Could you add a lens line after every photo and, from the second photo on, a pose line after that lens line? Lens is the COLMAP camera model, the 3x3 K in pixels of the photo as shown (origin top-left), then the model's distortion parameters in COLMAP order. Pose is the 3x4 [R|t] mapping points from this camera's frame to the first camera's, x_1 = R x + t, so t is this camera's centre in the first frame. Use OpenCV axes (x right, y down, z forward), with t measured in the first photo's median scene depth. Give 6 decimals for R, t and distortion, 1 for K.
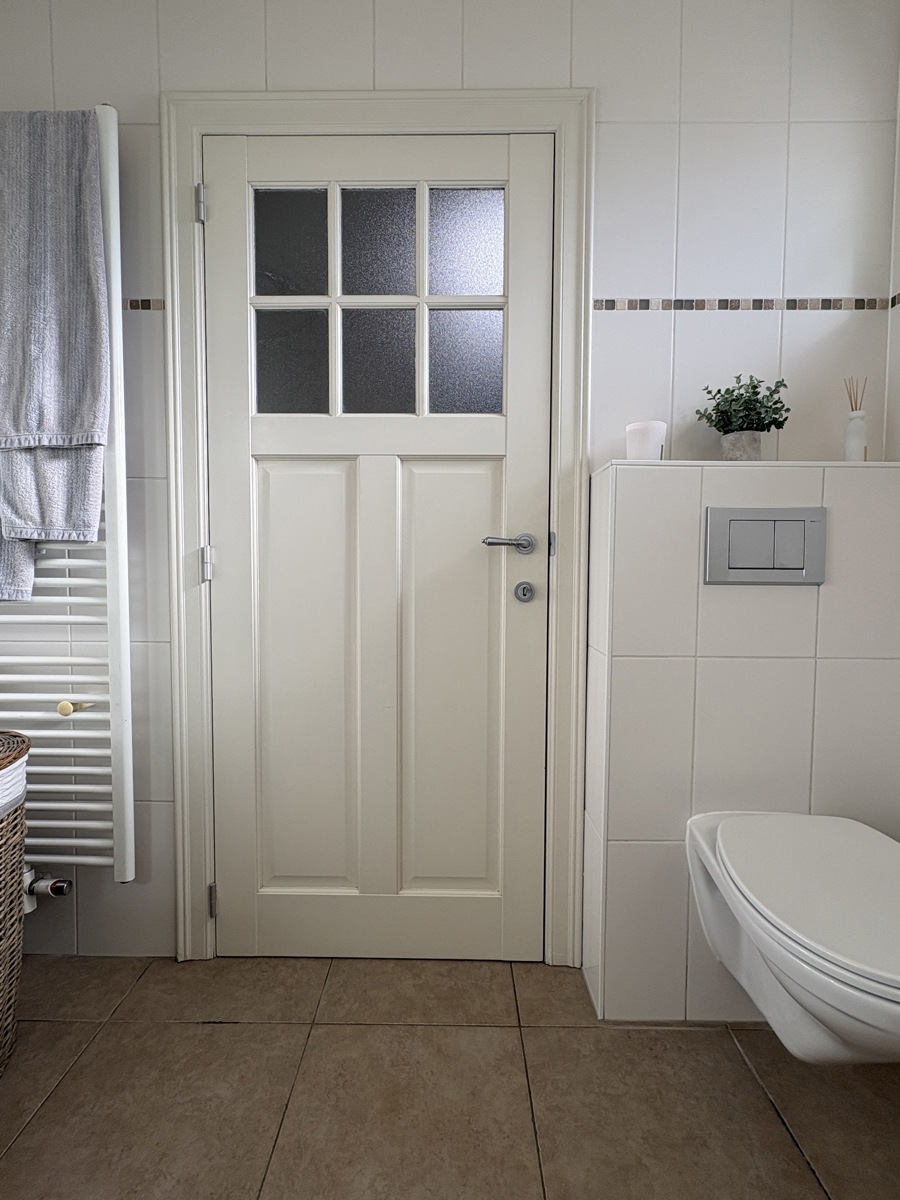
lens RADIAL K [[515.0, 0, 453.1], [0, 515.0, 591.6], [0, 0, 1]] dist [0.010271, 0.000190]
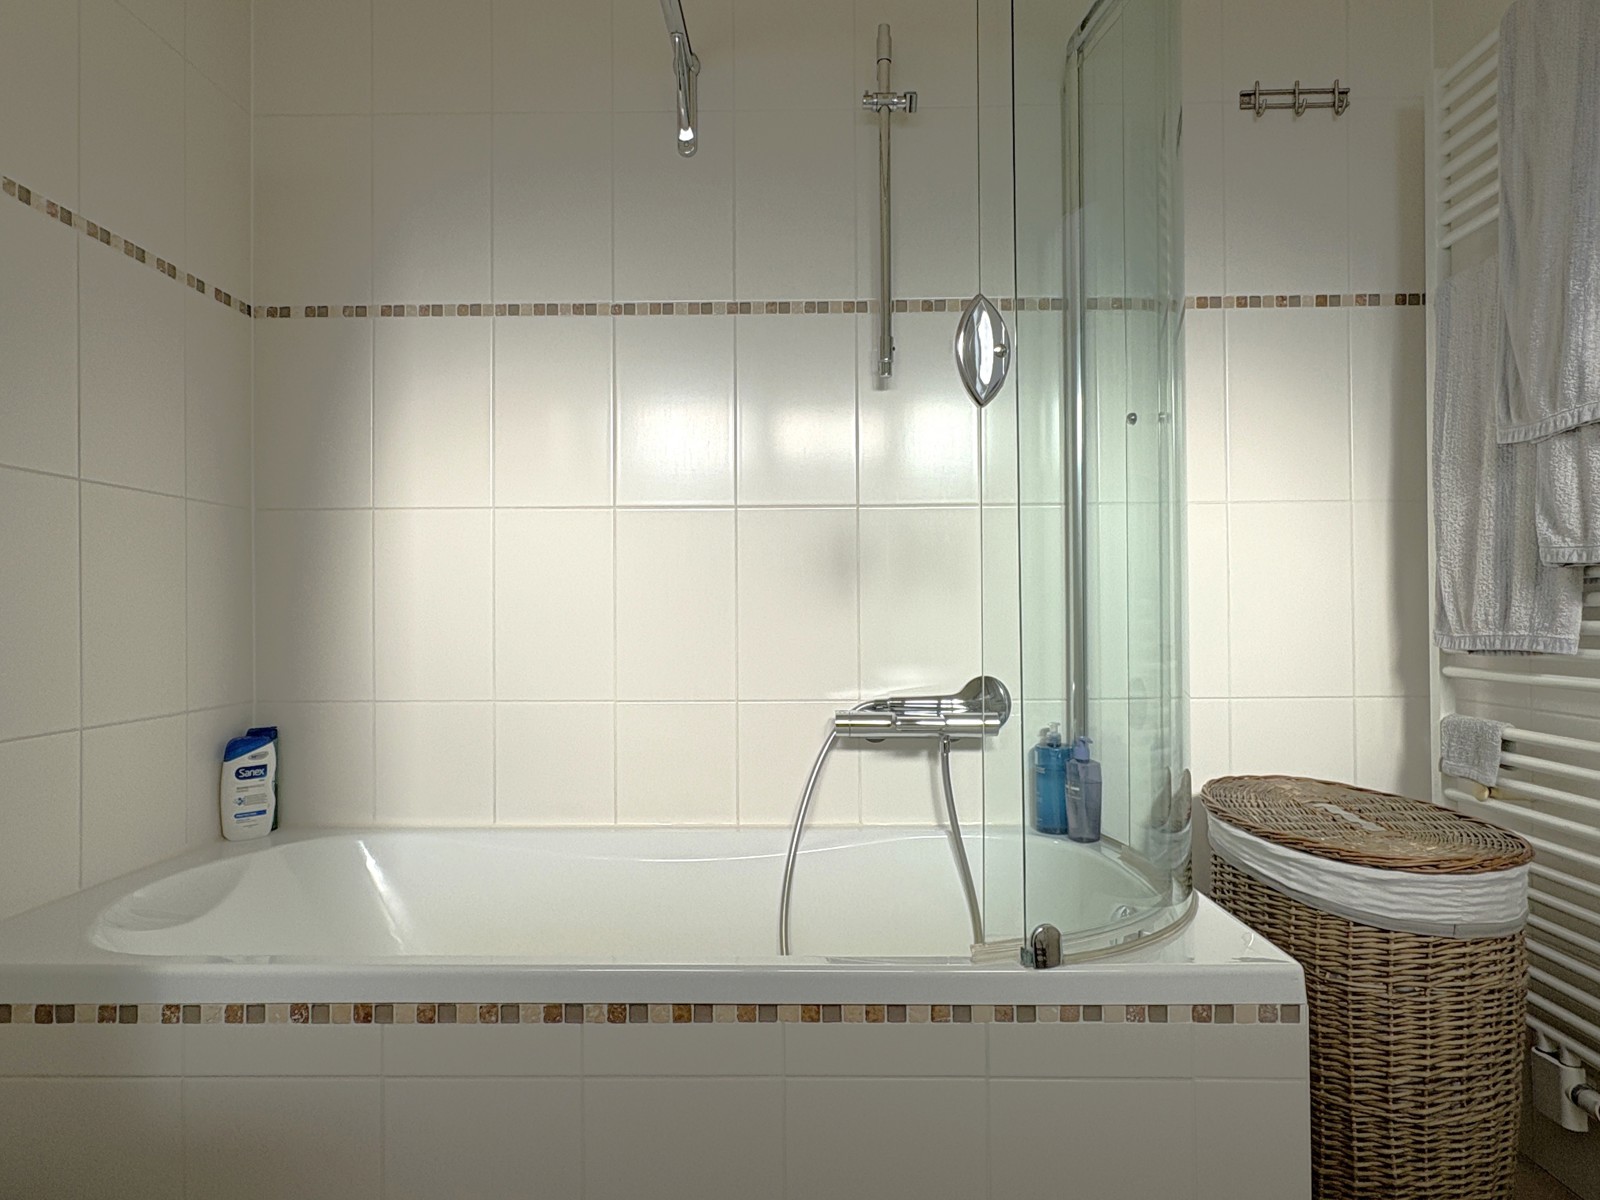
lens RADIAL K [[953.7, 0, 800.1], [0, 953.7, 604.1], [0, 0, 1]] dist [-0.008240, -0.000351]
pose [[0.015140, -0.018502, -0.999714, 0.405464], [-0.035042, 0.999205, -0.019023, 0.010788], [0.999271, 0.035320, 0.014479, -0.017638]]
